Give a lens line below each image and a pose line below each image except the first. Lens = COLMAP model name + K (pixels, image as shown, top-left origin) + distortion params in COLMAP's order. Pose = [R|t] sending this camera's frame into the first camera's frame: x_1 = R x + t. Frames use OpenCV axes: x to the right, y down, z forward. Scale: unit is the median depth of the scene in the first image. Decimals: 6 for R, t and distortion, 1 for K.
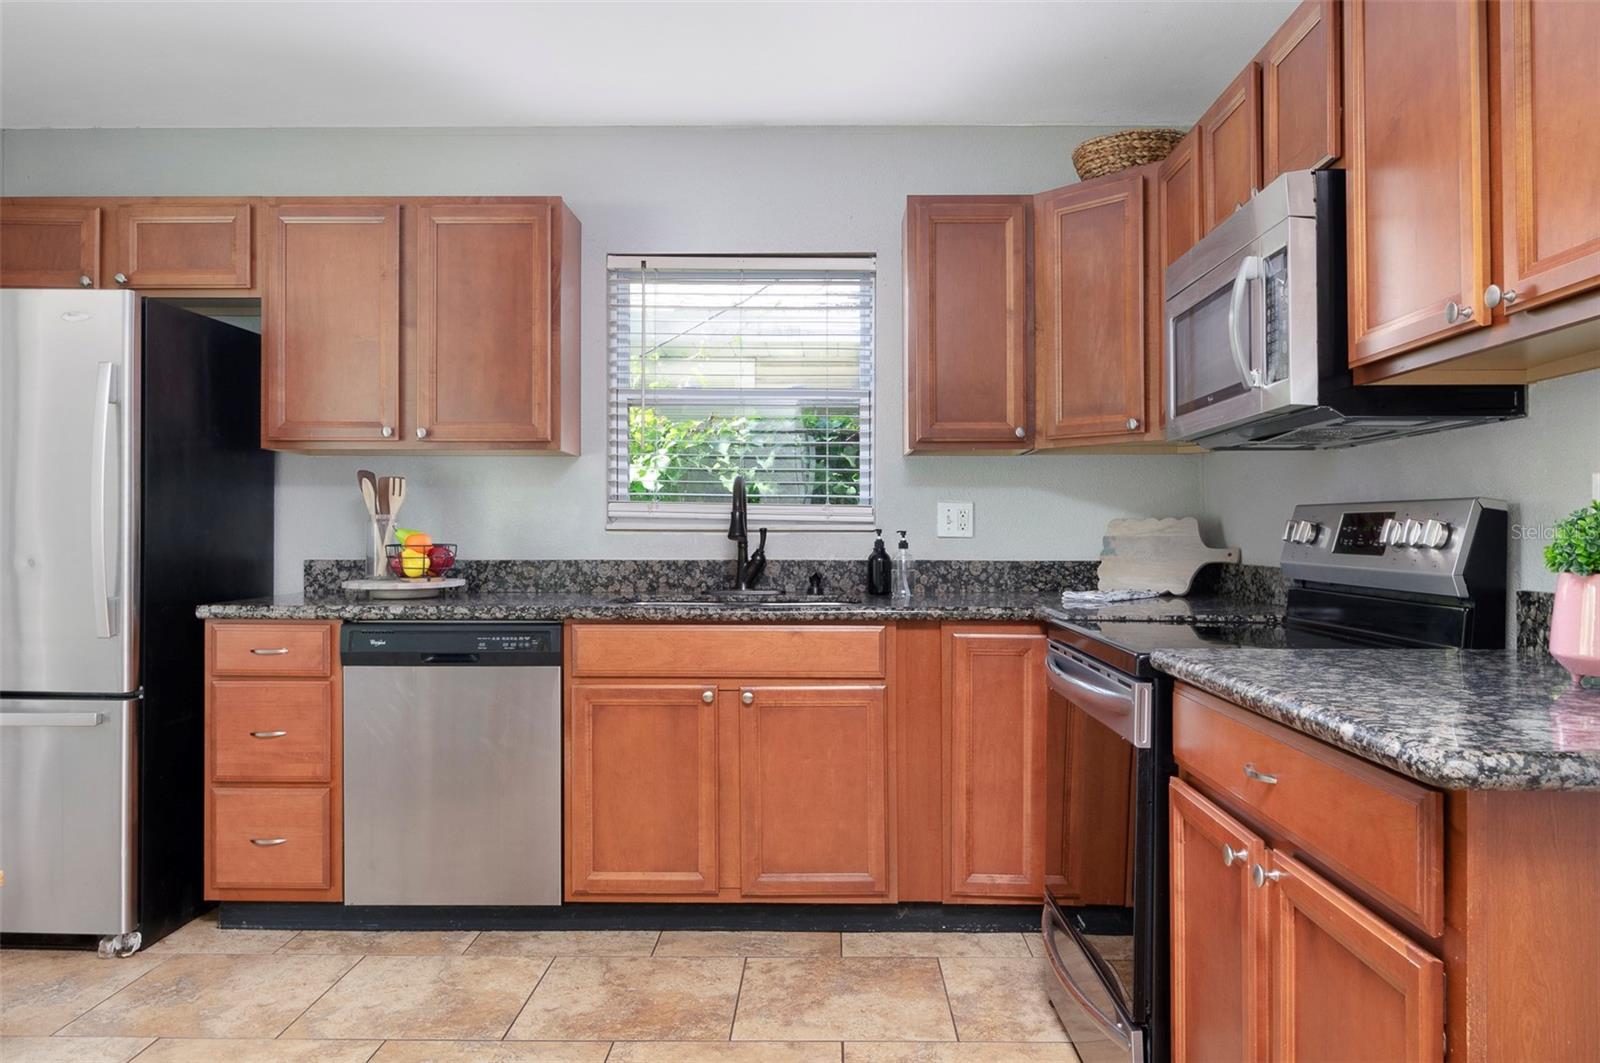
lens RADIAL K [[1136.8, 0, 815.8], [0, 1136.8, 530.5], [0, 0, 1]] dist [-0.014683, -0.001220]
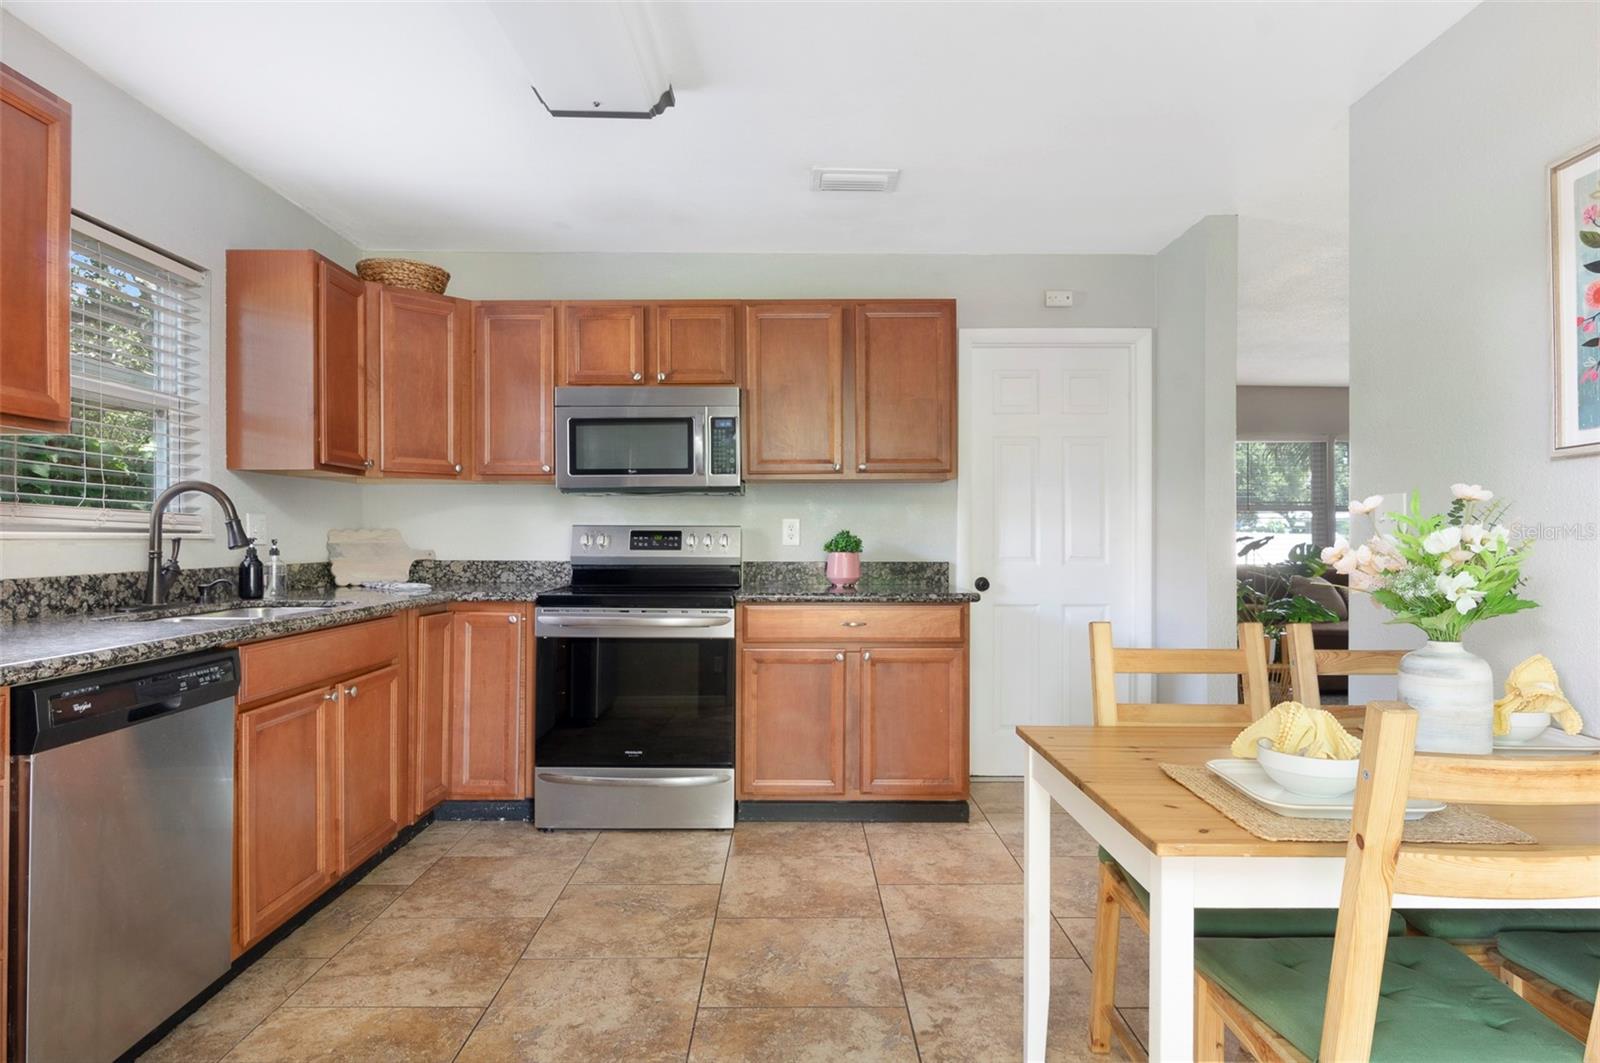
lens RADIAL K [[870.1, 0, 800.3], [0, 870.1, 537.2], [0, 0, 1]] dist [0.002329, -0.006796]
pose [[-0.000132, -0.002136, 0.999998, -0.896602], [-0.001601, 0.999996, 0.002136, -0.005249], [-0.999999, -0.001601, -0.000135, 0.559843]]
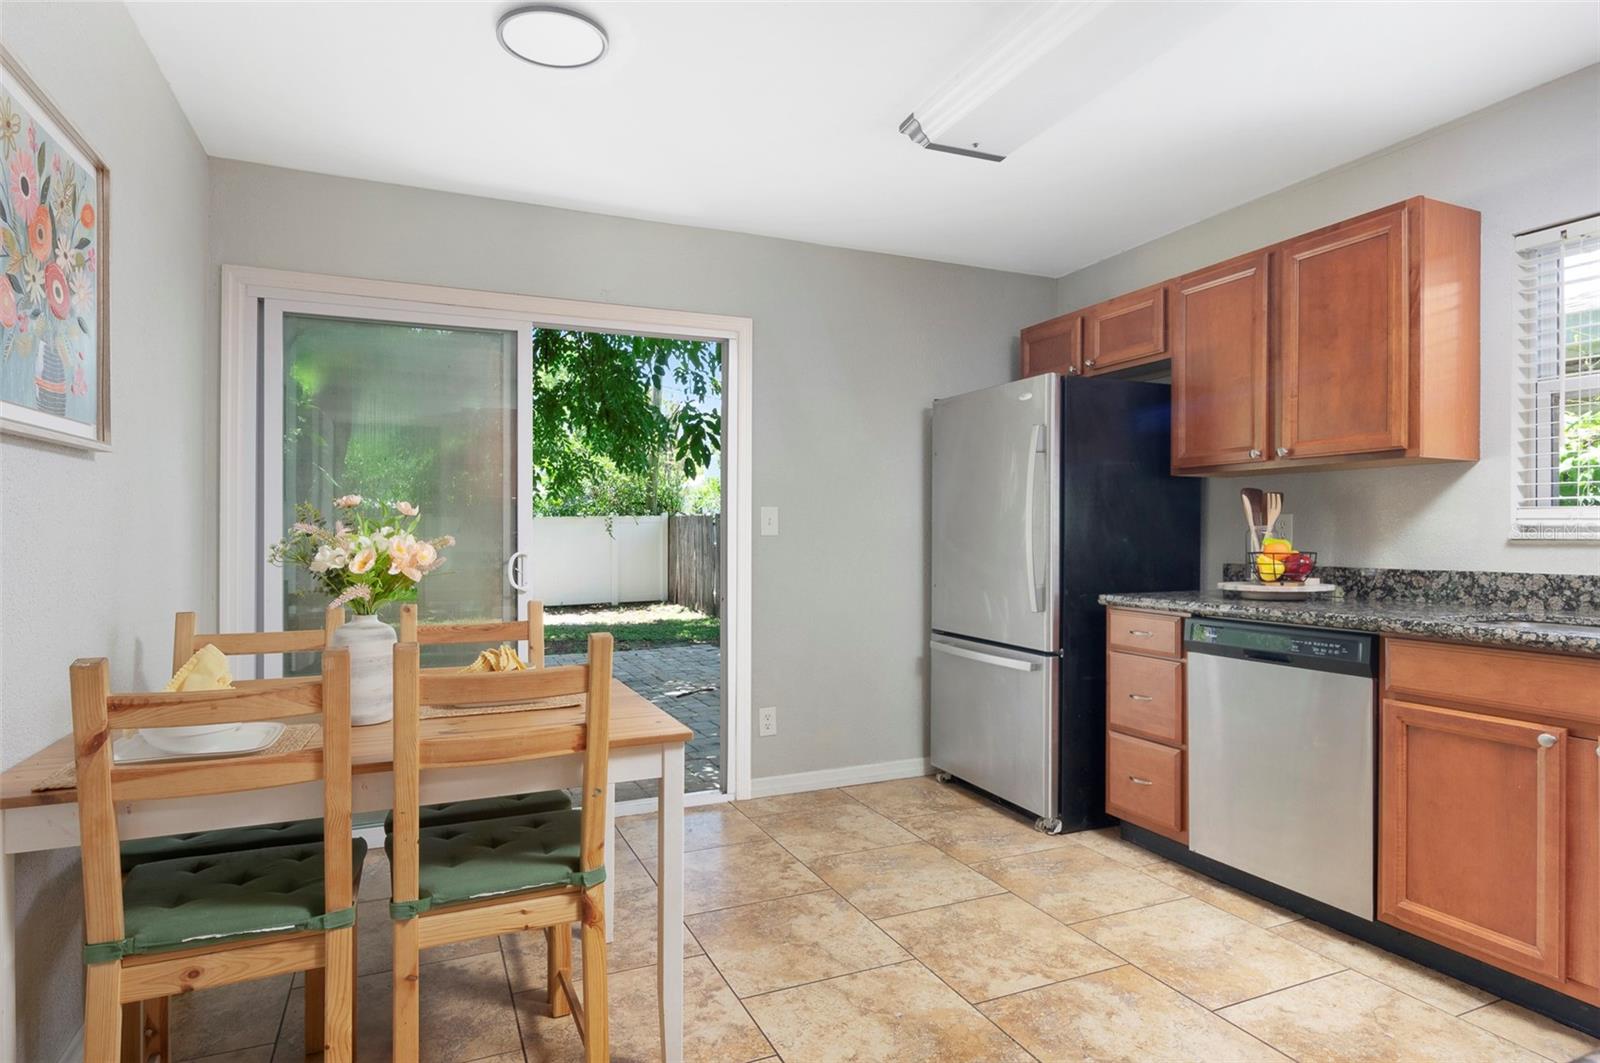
lens RADIAL K [[870.1, 0, 812.5], [0, 870.1, 531.5], [0, 0, 1]] dist [0.002329, -0.006796]
pose [[0.414367, -0.005471, -0.910094, 0.260918], [0.001241, 0.999984, -0.005447, -0.004364], [0.910109, 0.001127, 0.414367, 0.244824]]
